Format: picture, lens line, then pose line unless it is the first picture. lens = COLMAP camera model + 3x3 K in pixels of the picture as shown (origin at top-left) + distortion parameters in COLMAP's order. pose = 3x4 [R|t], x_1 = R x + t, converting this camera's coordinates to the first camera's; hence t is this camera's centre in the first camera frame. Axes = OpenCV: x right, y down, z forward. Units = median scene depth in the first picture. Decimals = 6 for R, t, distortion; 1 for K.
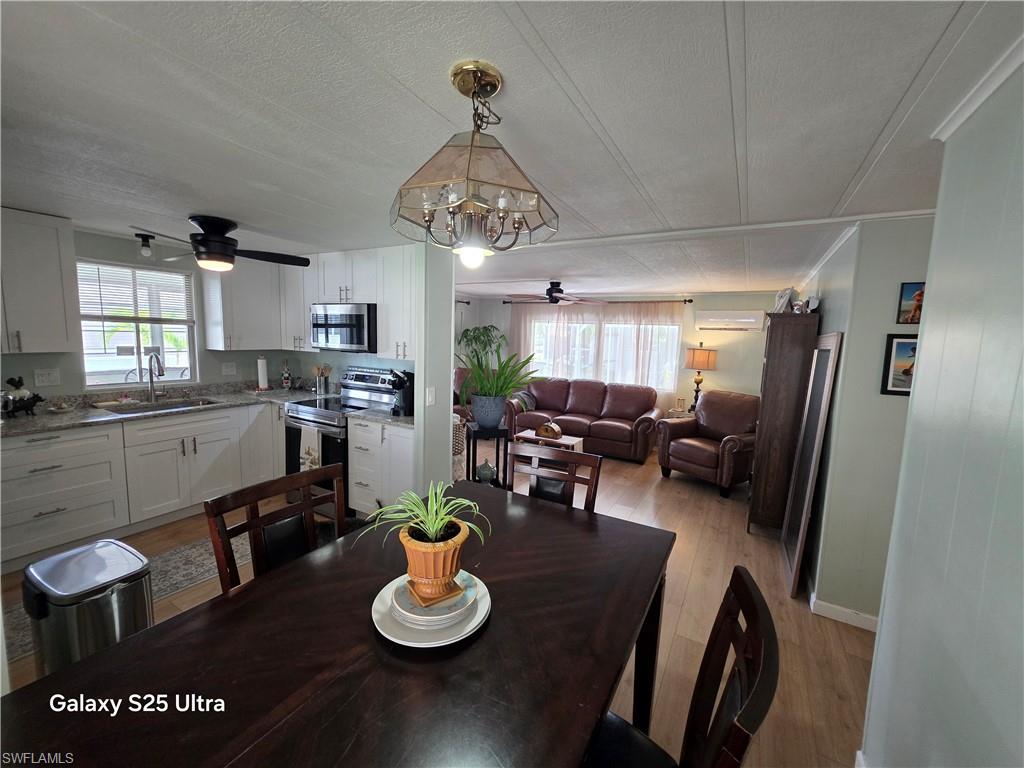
lens RADIAL K [[411.2, 0, 515.1], [0, 411.2, 381.1], [0, 0, 1]] dist [-0.000460, -0.000048]
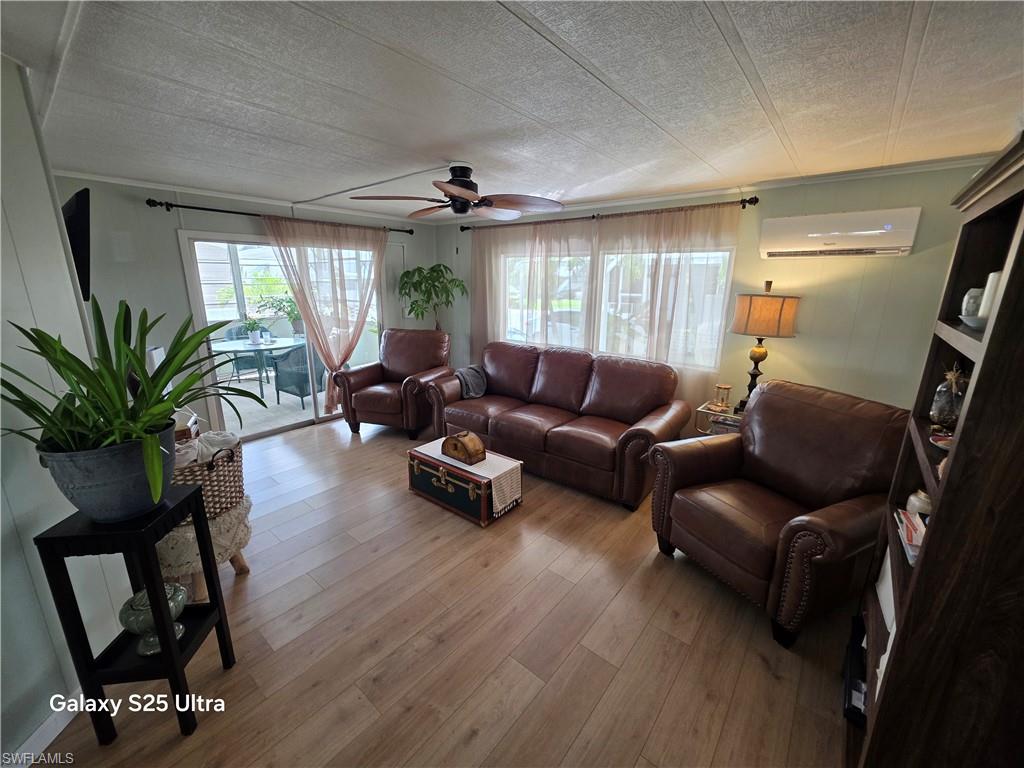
lens RADIAL K [[408.5, 0, 515.0], [0, 408.5, 380.3], [0, 0, 1]] dist [0.000718, -0.000115]
pose [[0.985469, 0.015264, -0.169167, 0.297379], [0.006255, 0.992017, 0.125948, -0.049664], [0.169739, -0.125176, 0.977507, 0.561993]]
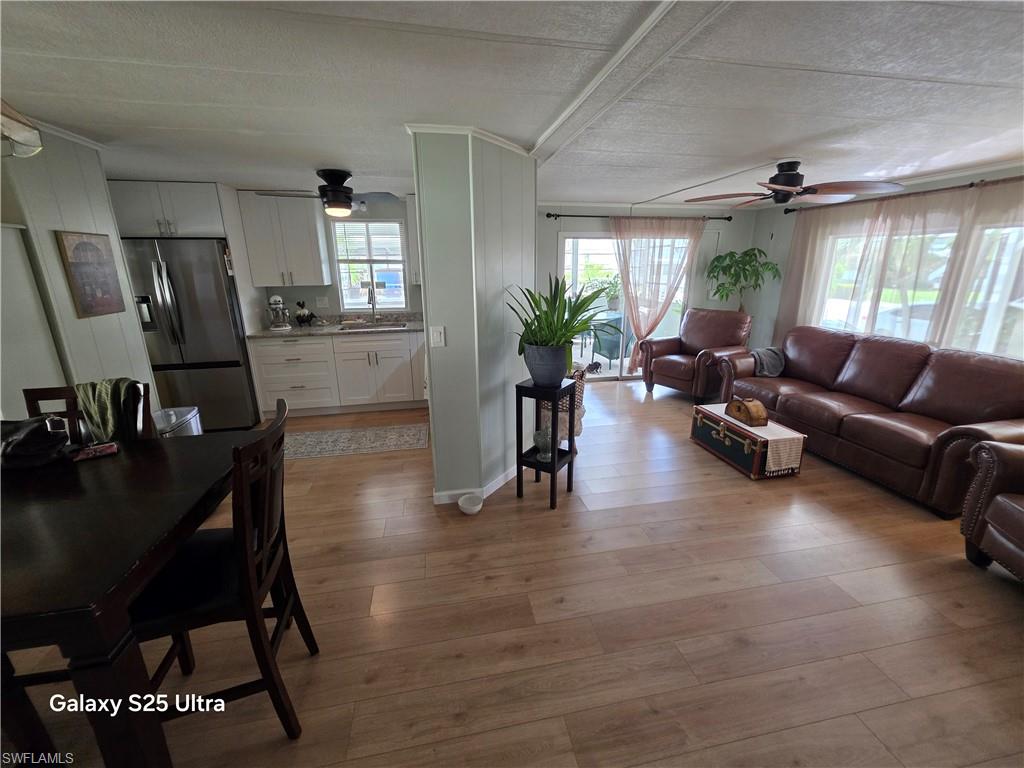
lens RADIAL K [[412.2, 0, 513.8], [0, 412.2, 378.7], [0, 0, 1]] dist [-0.001113, -0.000059]
pose [[0.653428, 0.165409, -0.738696, 0.377052], [-0.057130, 0.983827, 0.169764, -0.021832], [0.754830, -0.068727, 0.652310, 0.363084]]
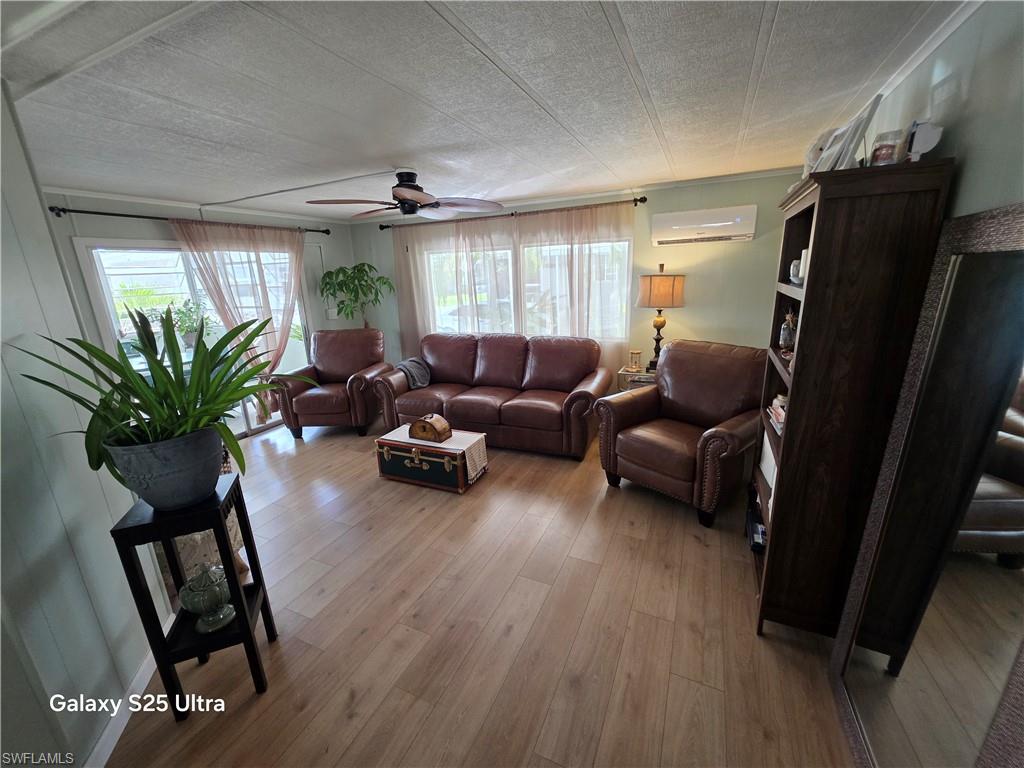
lens RADIAL K [[411.2, 0, 515.1], [0, 411.2, 381.1], [0, 0, 1]] dist [-0.000460, -0.000048]
pose [[0.993257, -0.095515, 0.065709, 0.212514], [0.084919, 0.985254, 0.148539, -0.037365], [-0.078928, -0.141957, 0.986721, 0.459017]]
